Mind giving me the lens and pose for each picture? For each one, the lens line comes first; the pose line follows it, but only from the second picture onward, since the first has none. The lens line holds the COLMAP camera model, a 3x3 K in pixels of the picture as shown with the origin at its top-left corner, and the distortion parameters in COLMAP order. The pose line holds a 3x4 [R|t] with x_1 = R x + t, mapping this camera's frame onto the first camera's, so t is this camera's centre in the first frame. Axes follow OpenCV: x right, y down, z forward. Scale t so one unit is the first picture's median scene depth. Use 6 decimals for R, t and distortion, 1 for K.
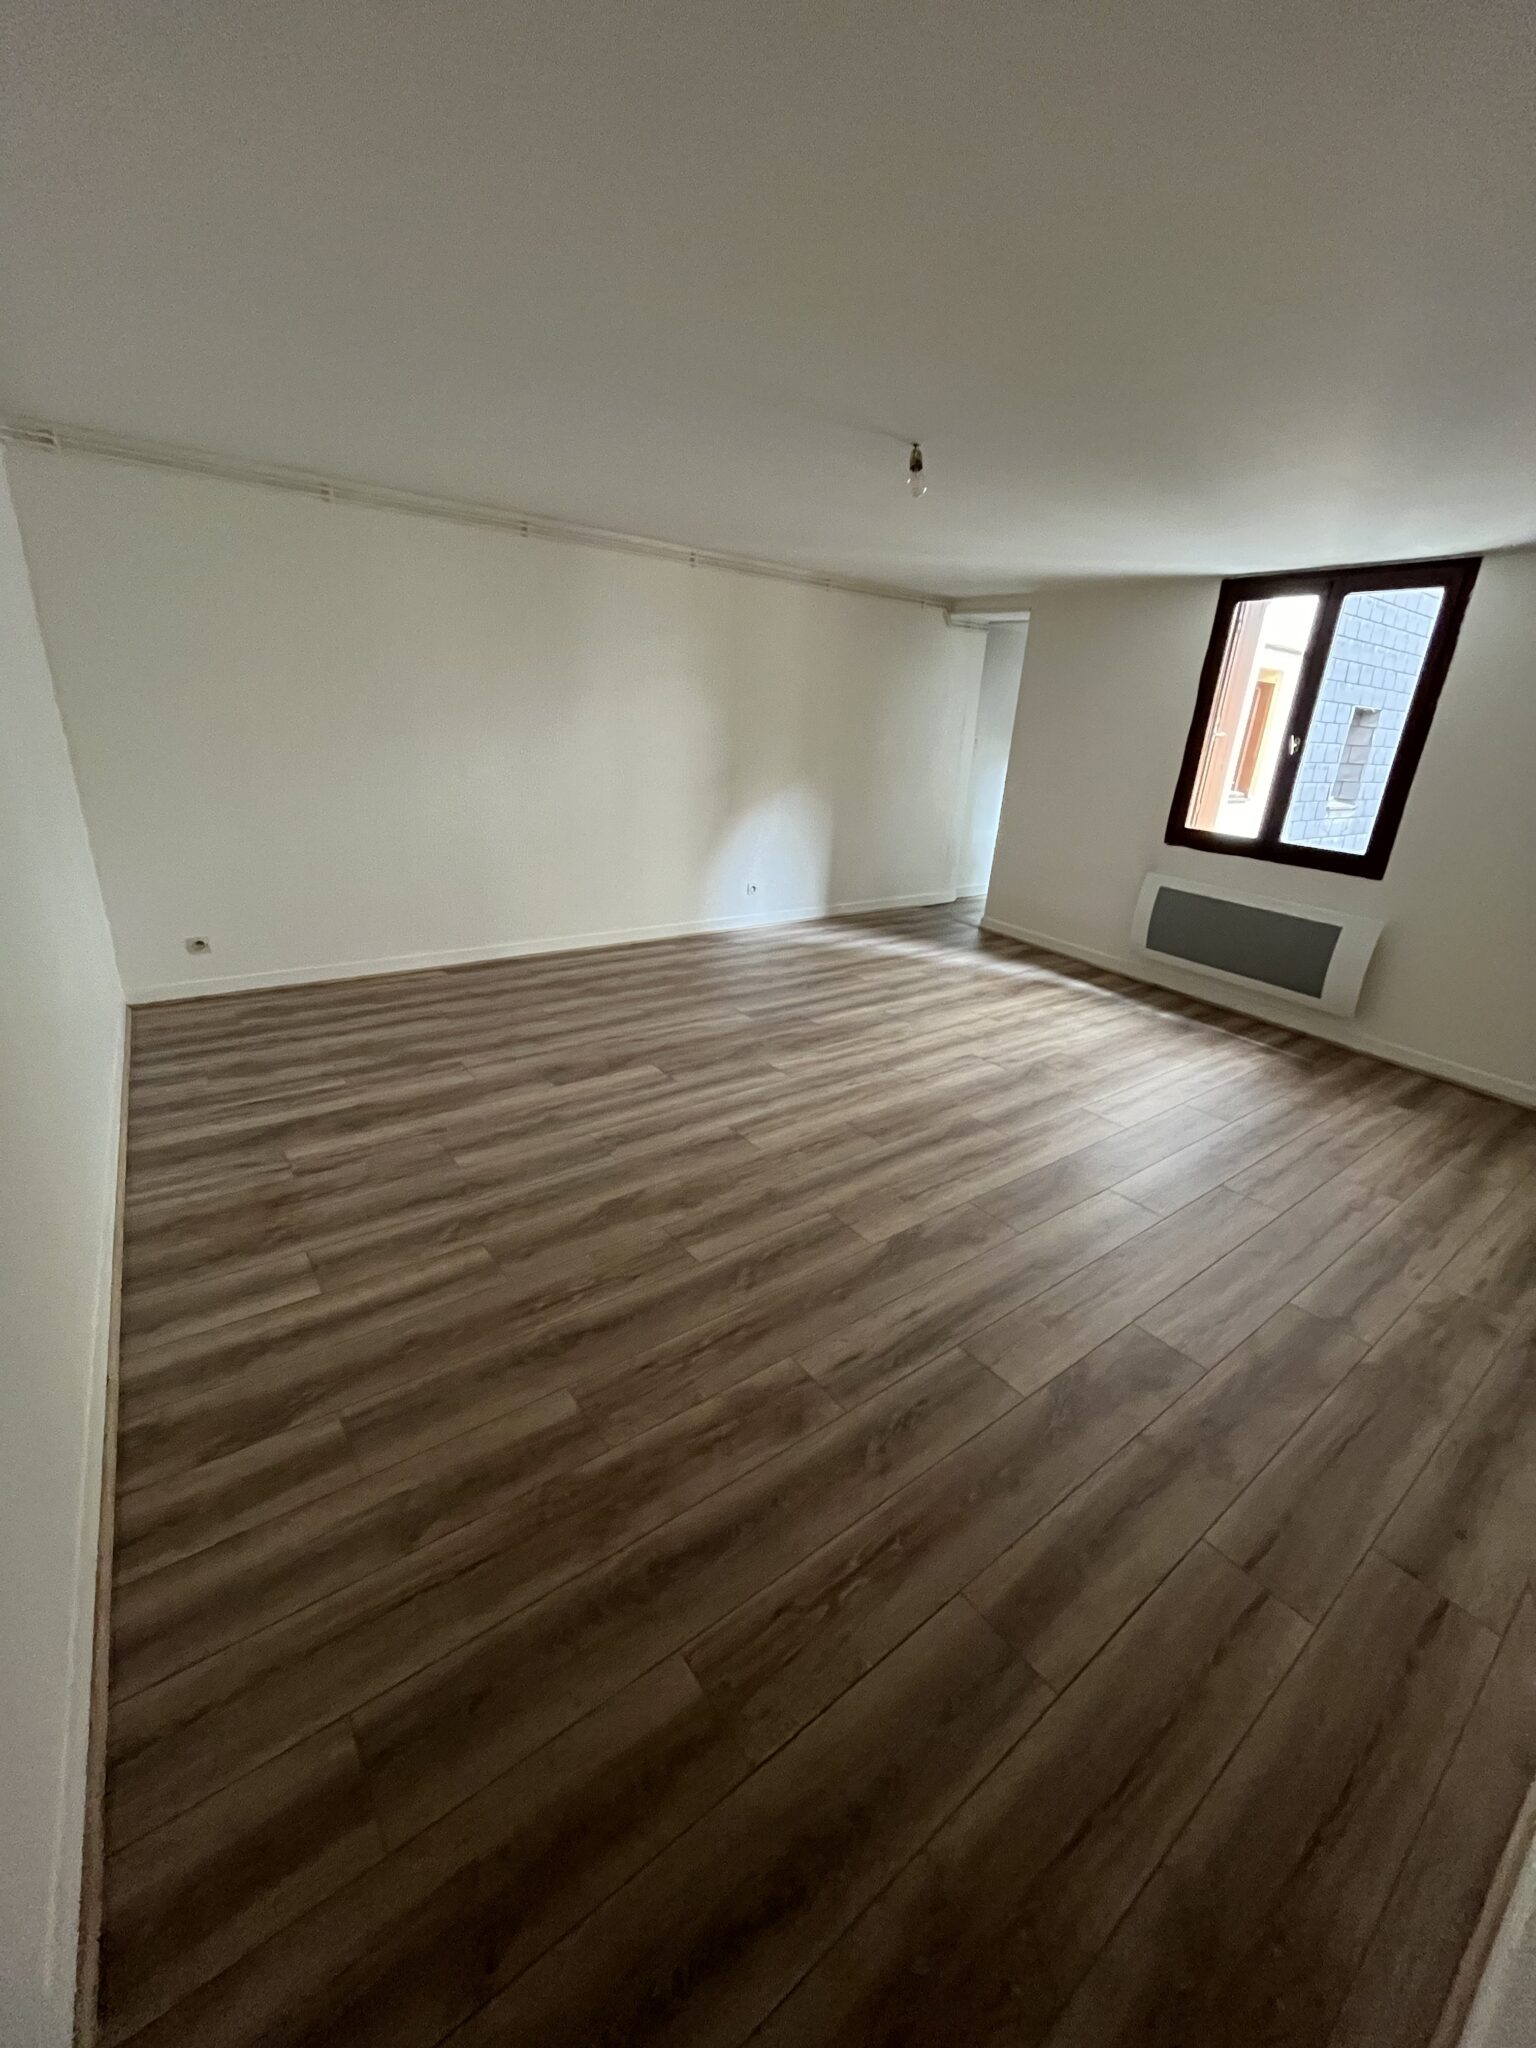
lens RADIAL K [[824.9, 0, 764.0], [0, 824.9, 1011.6], [0, 0, 1]] dist [-0.001870, -0.000837]
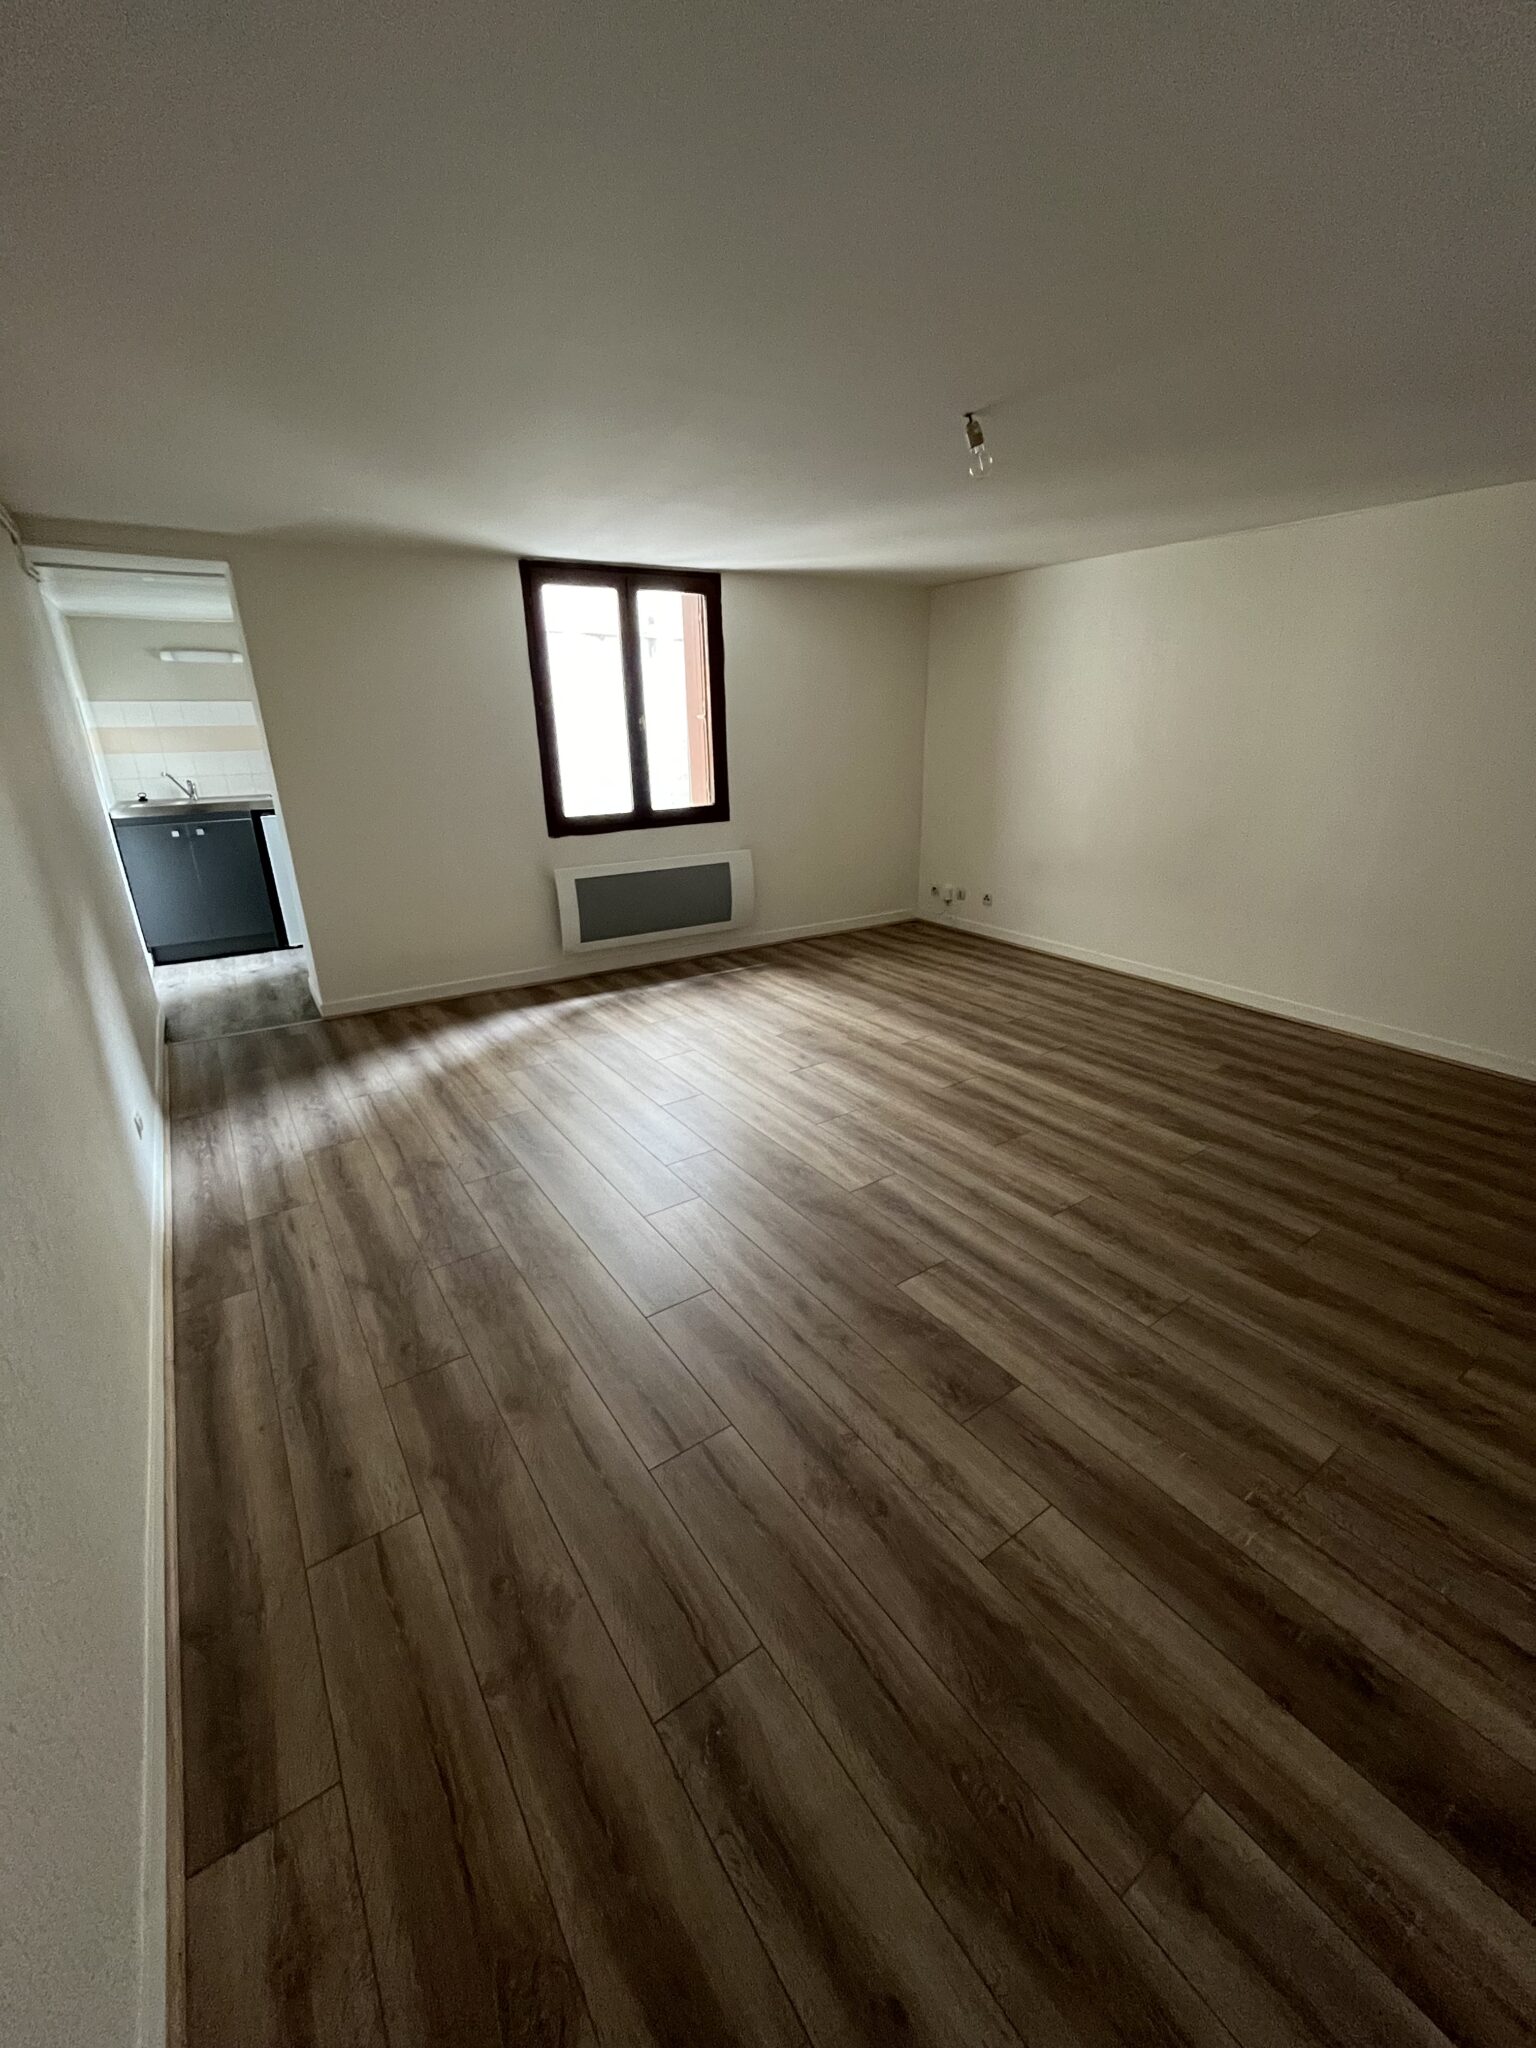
lens RADIAL K [[824.9, 0, 762.4], [0, 824.9, 1024.1], [0, 0, 1]] dist [-0.001870, -0.000837]
pose [[0.048169, -0.409107, 0.911214, -0.562915], [0.365060, 0.856371, 0.365185, -0.336451], [-0.929737, 0.315057, 0.190599, 0.790865]]
